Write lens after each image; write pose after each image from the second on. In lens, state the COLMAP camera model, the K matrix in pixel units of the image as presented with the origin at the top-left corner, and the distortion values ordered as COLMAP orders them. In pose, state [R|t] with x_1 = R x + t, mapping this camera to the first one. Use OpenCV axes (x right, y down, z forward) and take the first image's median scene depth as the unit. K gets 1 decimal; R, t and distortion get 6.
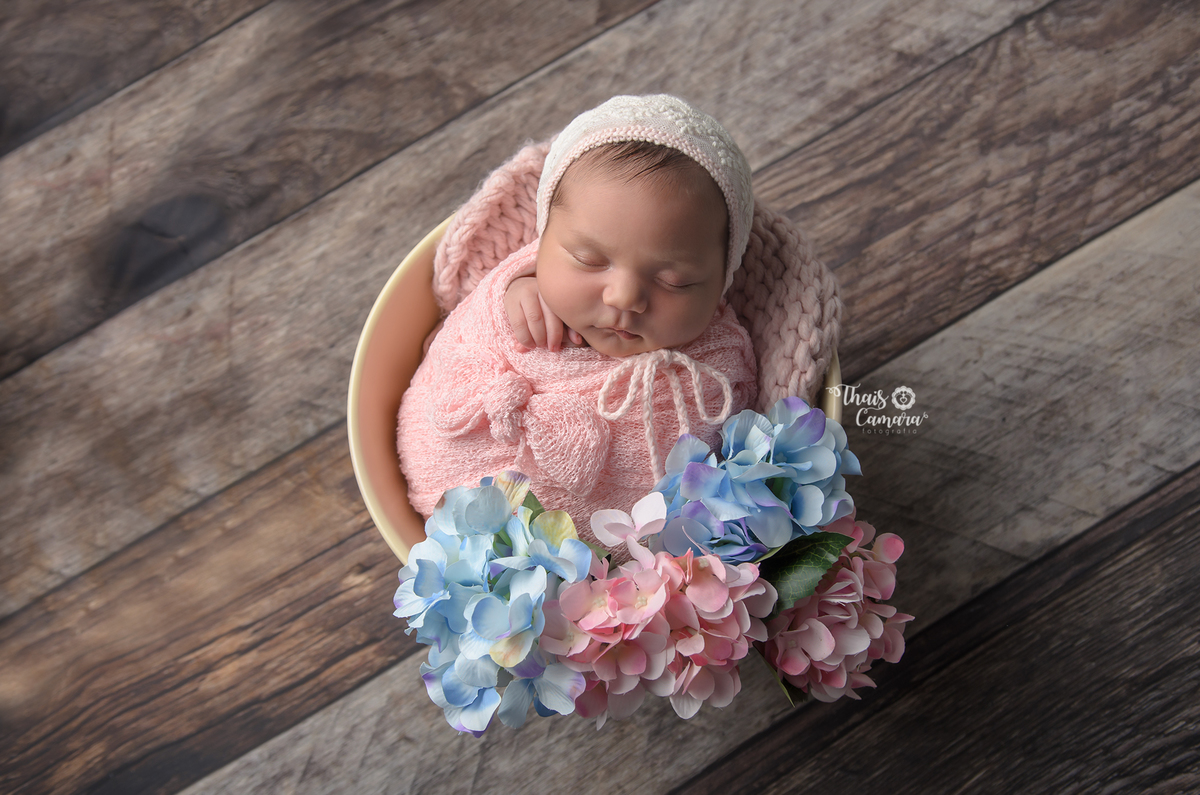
lens RADIAL K [[1225.1, 0, 599.8], [0, 1225.1, 366.6], [0, 0, 1]] dist [0.003691, 0.003103]
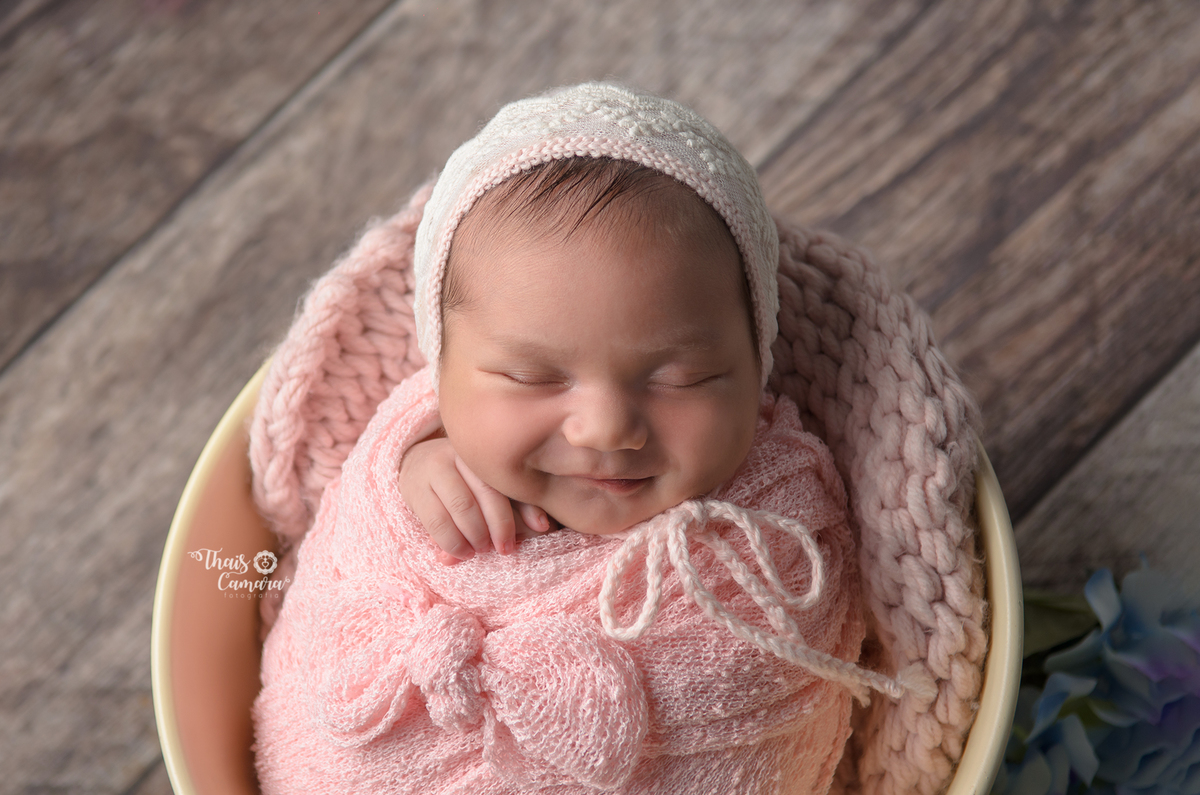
lens RADIAL K [[2961.2, 0, 600.0], [0, 2961.2, 397.5], [0, 0, 1]] dist [0.045134, -0.038265]
pose [[0.970222, -0.236365, 0.052921, -0.045511], [0.240094, 0.967345, -0.081230, 0.037246], [-0.031993, 0.091518, 0.995289, -0.354867]]
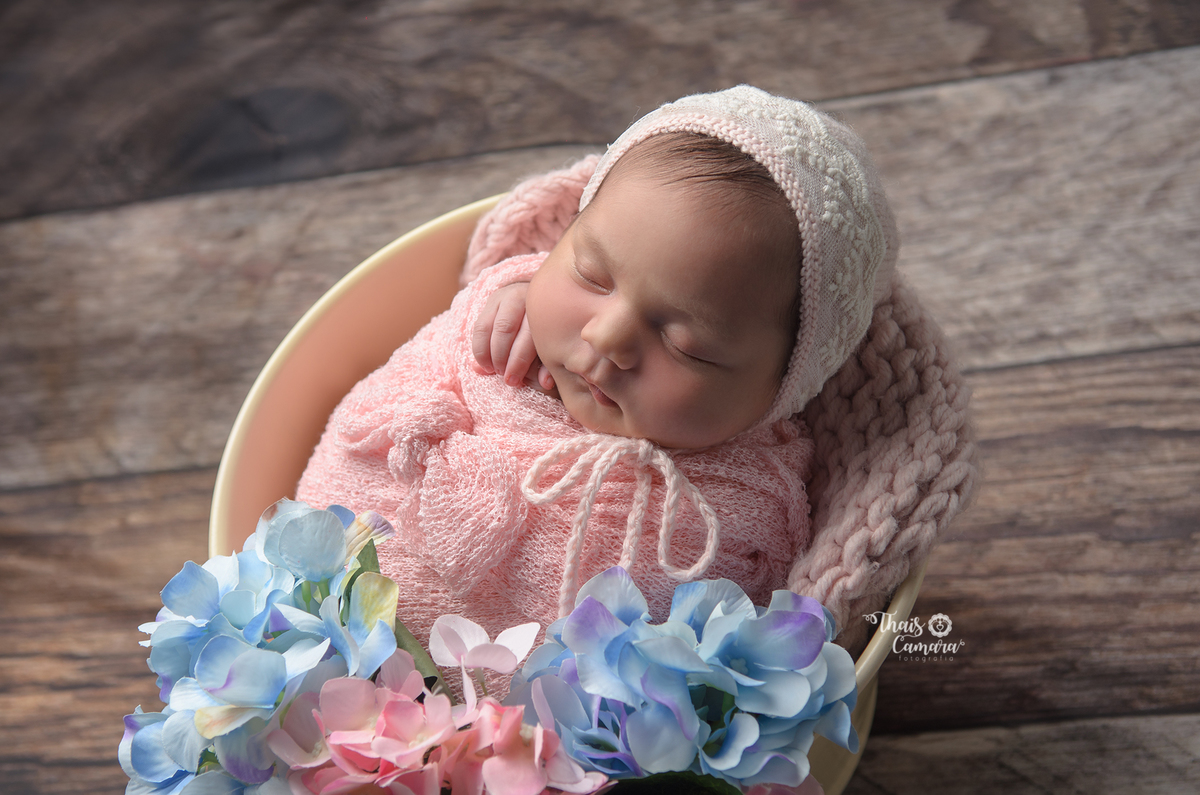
lens RADIAL K [[2209.7, 0, 602.8], [0, 2209.7, 331.1], [0, 0, 1]] dist [0.396777, -2.825049]
pose [[0.862408, 0.363440, -0.352369, 0.393881], [-0.420268, 0.902074, -0.098173, 0.054891], [0.282182, 0.232755, 0.930698, -0.143840]]
